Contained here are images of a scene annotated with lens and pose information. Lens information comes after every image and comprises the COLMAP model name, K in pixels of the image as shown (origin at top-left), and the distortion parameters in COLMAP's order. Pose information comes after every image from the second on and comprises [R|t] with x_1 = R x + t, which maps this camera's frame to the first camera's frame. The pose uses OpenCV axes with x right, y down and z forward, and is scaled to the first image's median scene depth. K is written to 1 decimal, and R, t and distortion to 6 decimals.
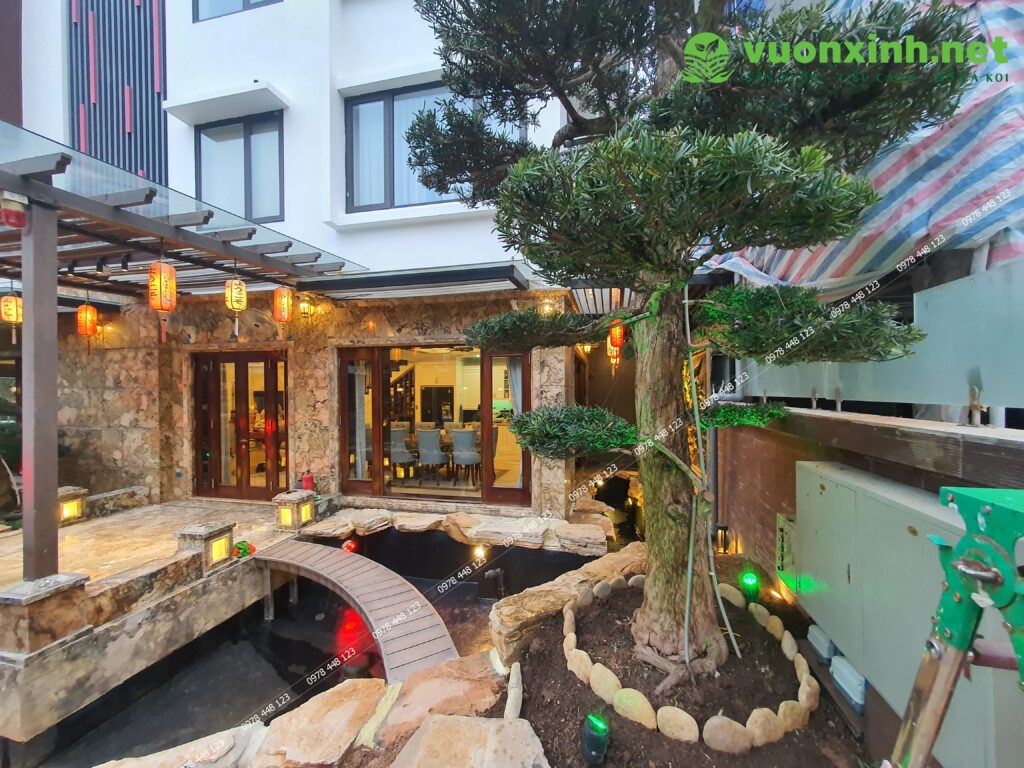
lens RADIAL K [[407.4, 0, 516.6], [0, 407.4, 387.4], [0, 0, 1]] dist [0.003896, 0.001170]
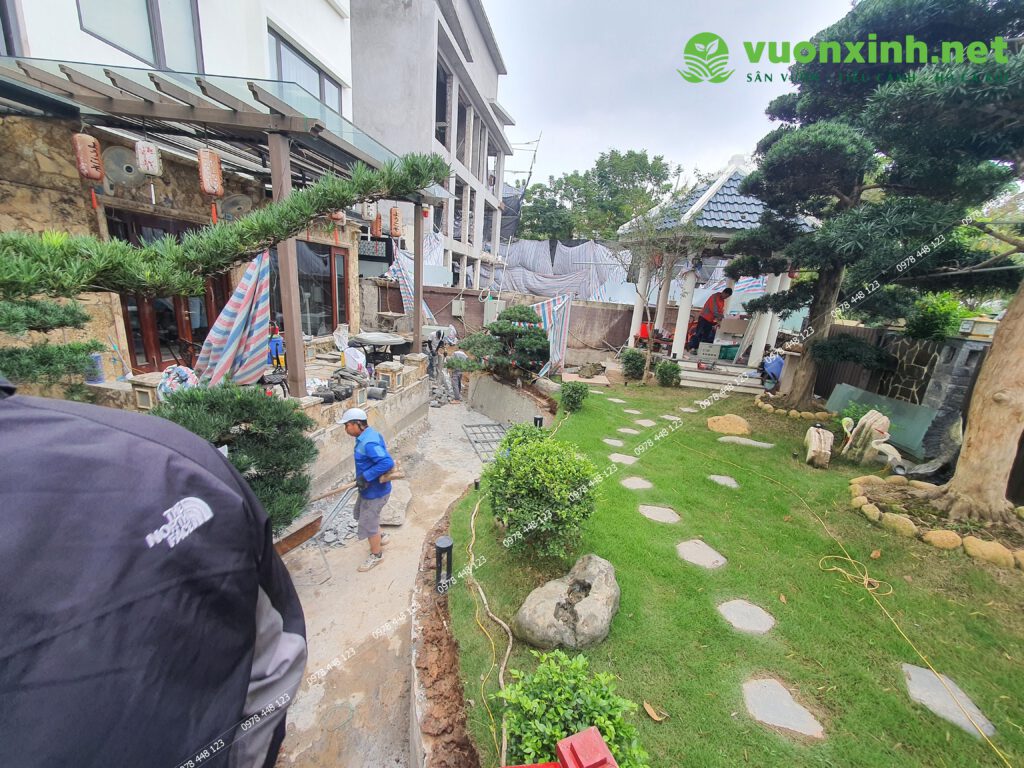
lens RADIAL K [[407.4, 0, 516.8], [0, 407.4, 390.0], [0, 0, 1]] dist [0.003896, 0.001170]
pose [[-0.059304, -0.249269, 0.966617, -1.863208], [-0.078227, 0.966504, 0.244441, 0.001670], [-0.995170, -0.061119, -0.076817, 0.254867]]
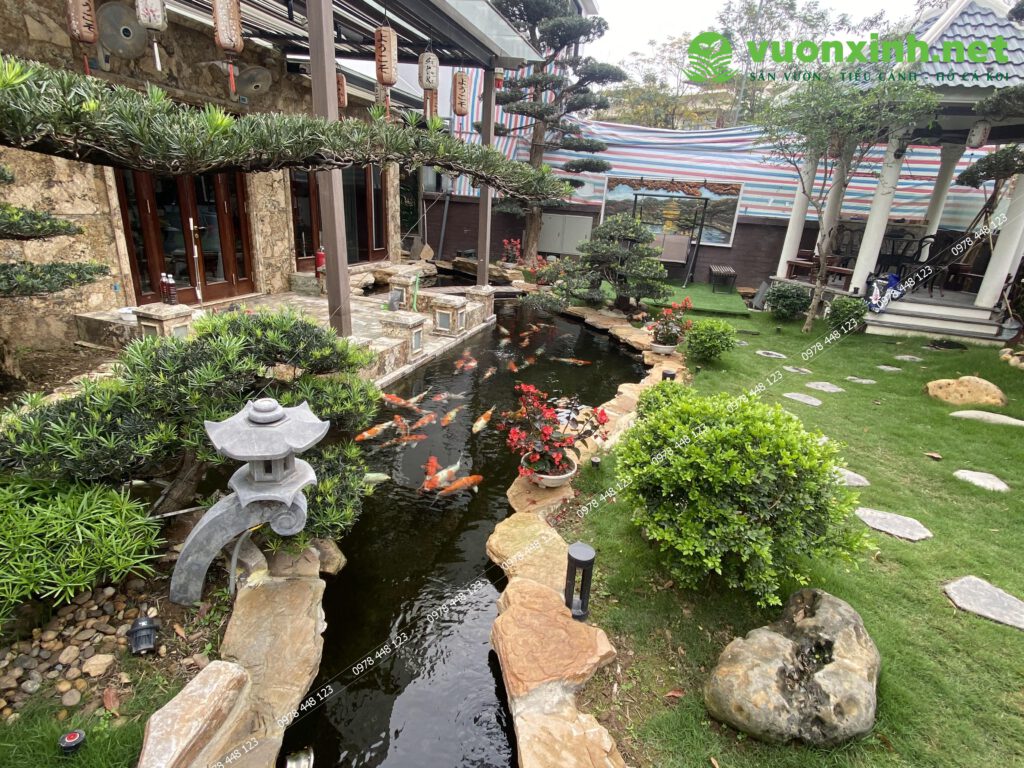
lens RADIAL K [[531.2, 0, 514.0], [0, 531.2, 381.9], [0, 0, 1]] dist [-0.001243, -0.009601]
pose [[0.076662, -0.317075, 0.945297, -1.781327], [-0.058410, 0.945030, 0.321723, 0.048137], [-0.995345, -0.079879, 0.053927, 0.328908]]
